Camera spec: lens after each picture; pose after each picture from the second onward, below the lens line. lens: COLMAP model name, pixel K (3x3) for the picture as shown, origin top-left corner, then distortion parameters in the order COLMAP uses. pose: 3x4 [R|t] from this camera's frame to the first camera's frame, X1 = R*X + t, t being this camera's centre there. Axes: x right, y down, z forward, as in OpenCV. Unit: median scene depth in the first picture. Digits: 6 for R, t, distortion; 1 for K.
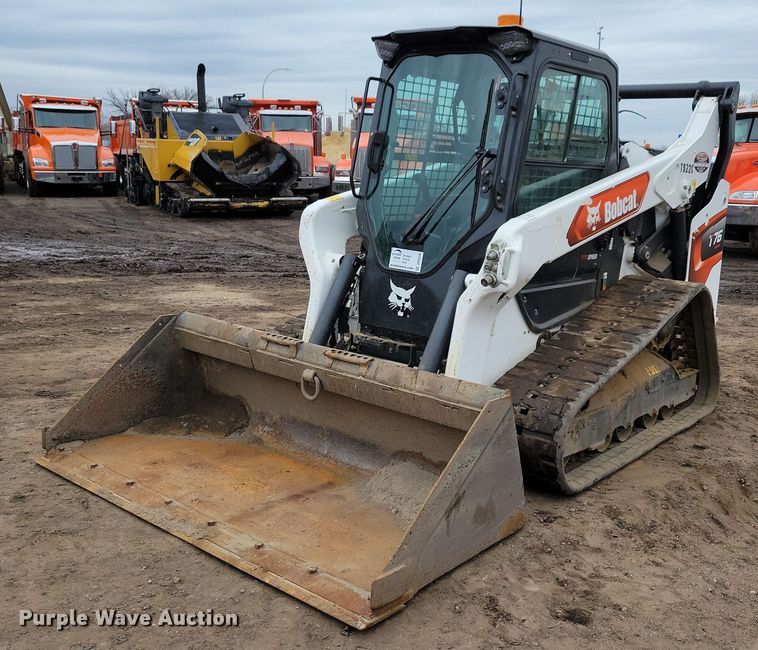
lens RADIAL K [[827.6, 0, 379.0], [0, 827.6, 325.0], [0, 0, 1]] dist [-0.015943, 0.001015]
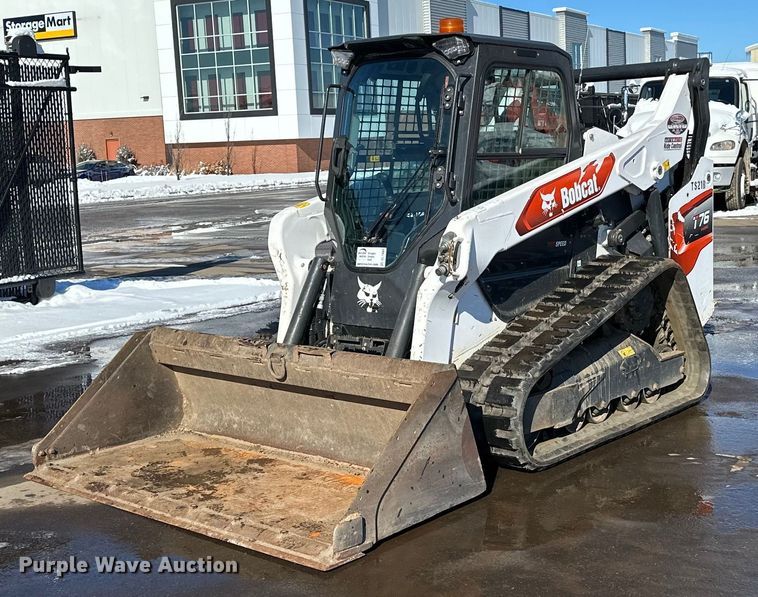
lens RADIAL K [[1068.5, 0, 379.0], [0, 1068.5, 298.5], [0, 0, 1]] dist [0.007725, 0.002342]
pose [[0.997149, -0.066583, -0.035492, 0.083930], [0.064200, 0.995850, -0.064510, 0.058341], [0.039640, 0.062047, 0.997286, -0.324412]]
